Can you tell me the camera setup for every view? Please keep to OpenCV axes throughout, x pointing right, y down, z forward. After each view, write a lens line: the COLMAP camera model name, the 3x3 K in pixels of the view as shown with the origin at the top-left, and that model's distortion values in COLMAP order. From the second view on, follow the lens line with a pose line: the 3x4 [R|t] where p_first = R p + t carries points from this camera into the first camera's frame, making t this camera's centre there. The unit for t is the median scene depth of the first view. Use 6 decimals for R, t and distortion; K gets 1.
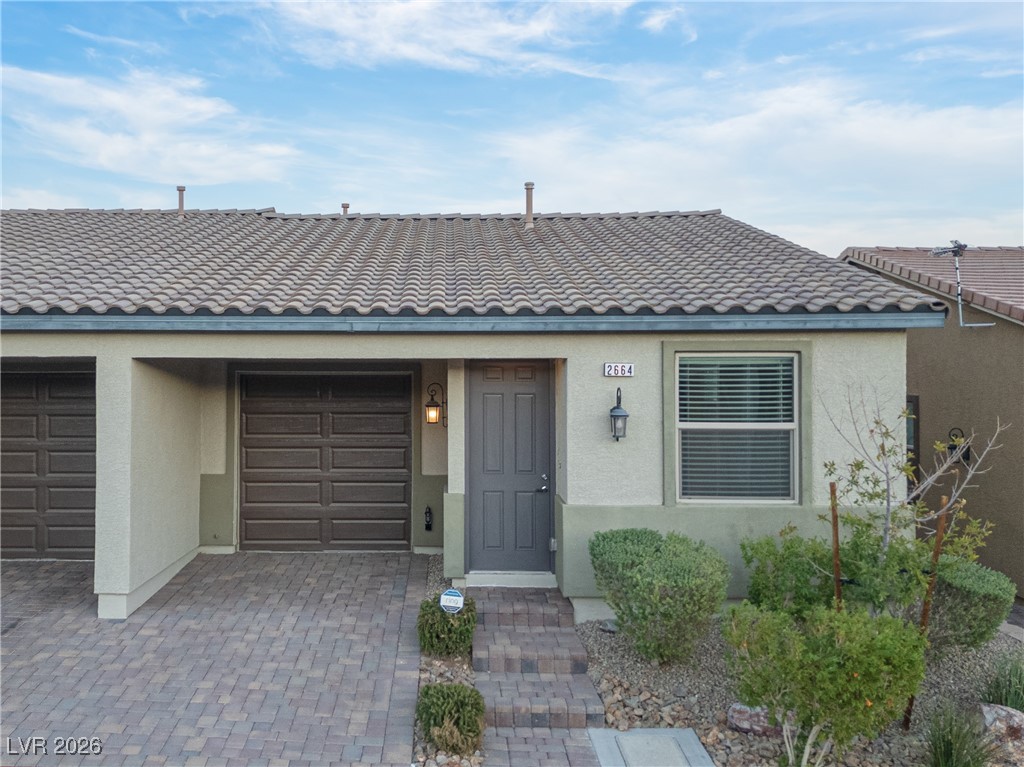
lens RADIAL K [[1058.2, 0, 416.6], [0, 1058.2, 383.9], [0, 0, 1]] dist [0.051893, -0.006555]
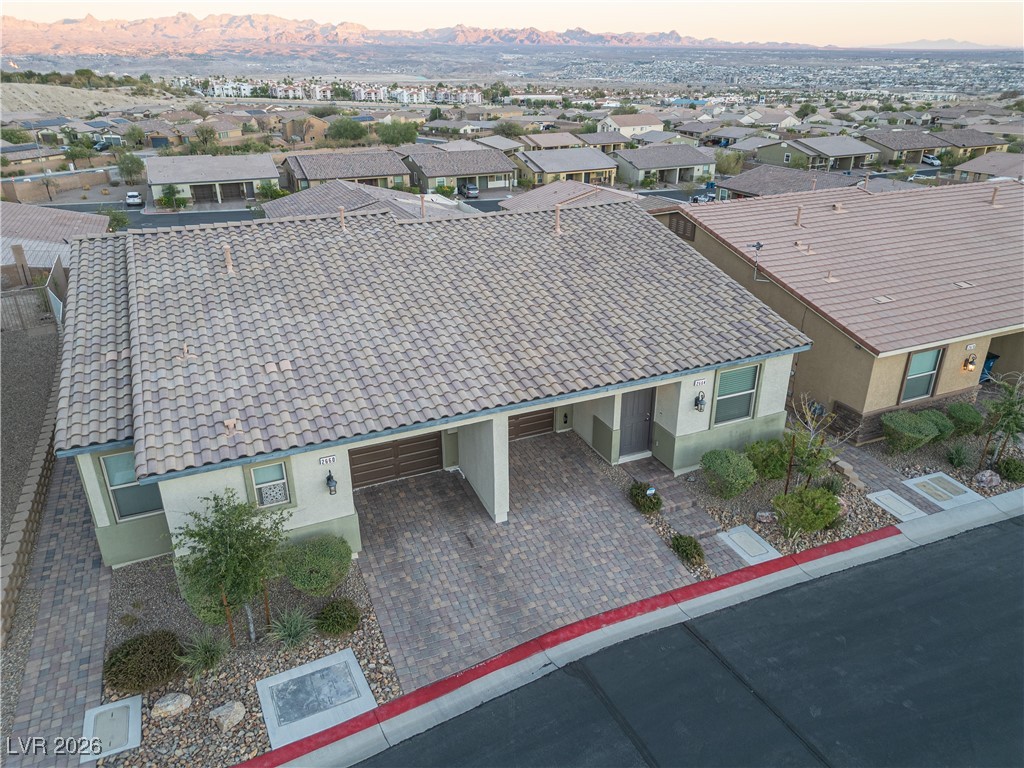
lens RADIAL K [[720.6, 0, 512.0], [0, 720.6, 384.0], [0, 0, 1]] dist [0.061207, -0.064172]
pose [[0.899285, -0.178492, 0.399283, -0.831619], [0.001093, 0.913847, 0.406056, -0.666592], [-0.437361, -0.364724, 0.822005, -0.146648]]
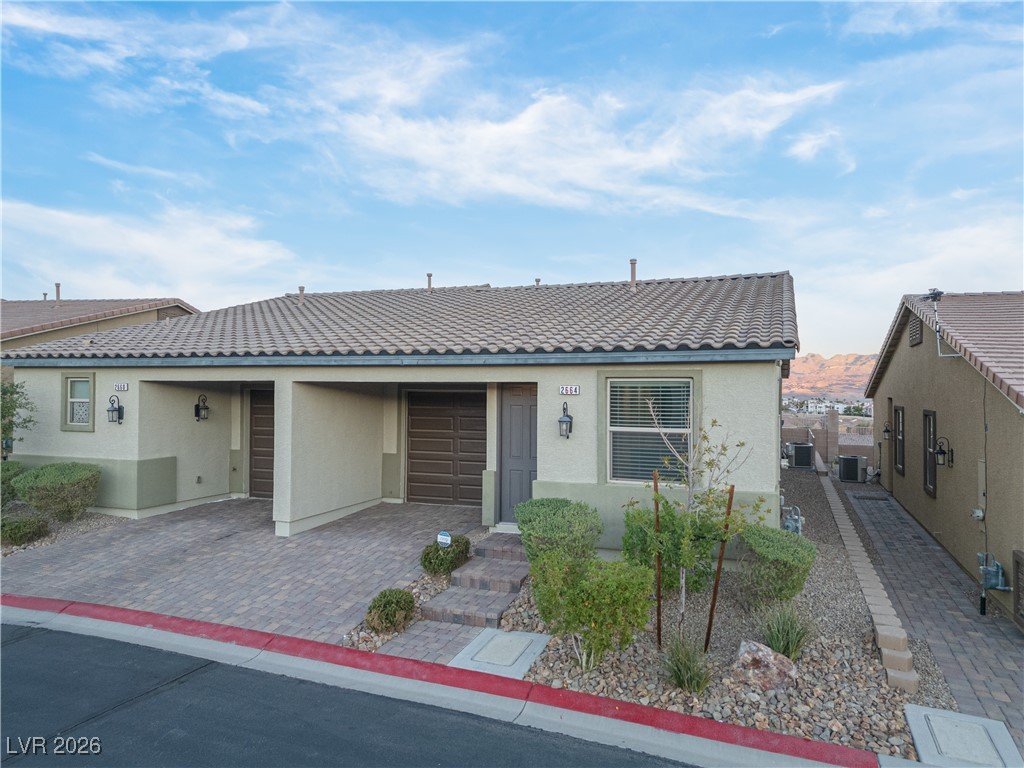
lens RADIAL K [[720.6, 0, 512.0], [0, 720.6, 384.0], [0, 0, 1]] dist [0.061207, -0.064172]
pose [[0.945404, 0.001239, -0.325897, 0.441516], [-0.006522, 0.999864, -0.015120, -0.005885], [0.325834, 0.016420, 0.945284, 0.027684]]
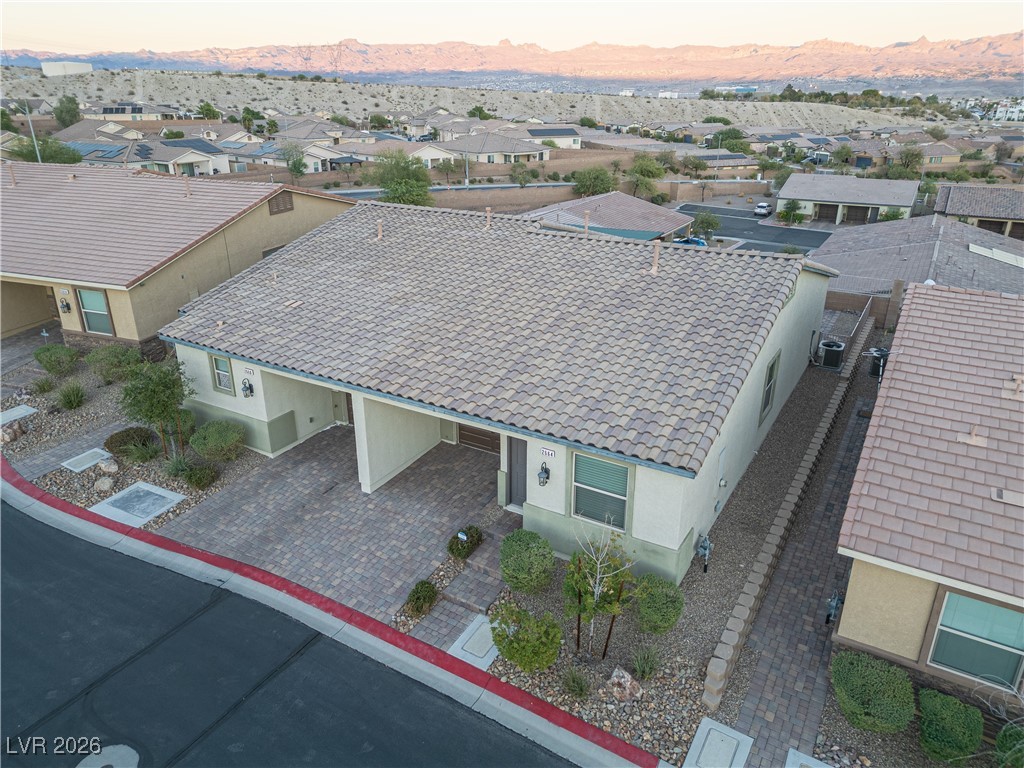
lens RADIAL K [[720.6, 0, 512.0], [0, 720.6, 384.0], [0, 0, 1]] dist [0.061207, -0.064172]
pose [[0.875543, 0.187814, -0.445142, 0.722914], [-0.002537, 0.923124, 0.384493, -0.668731], [0.483134, -0.335511, 0.808711, -0.109631]]
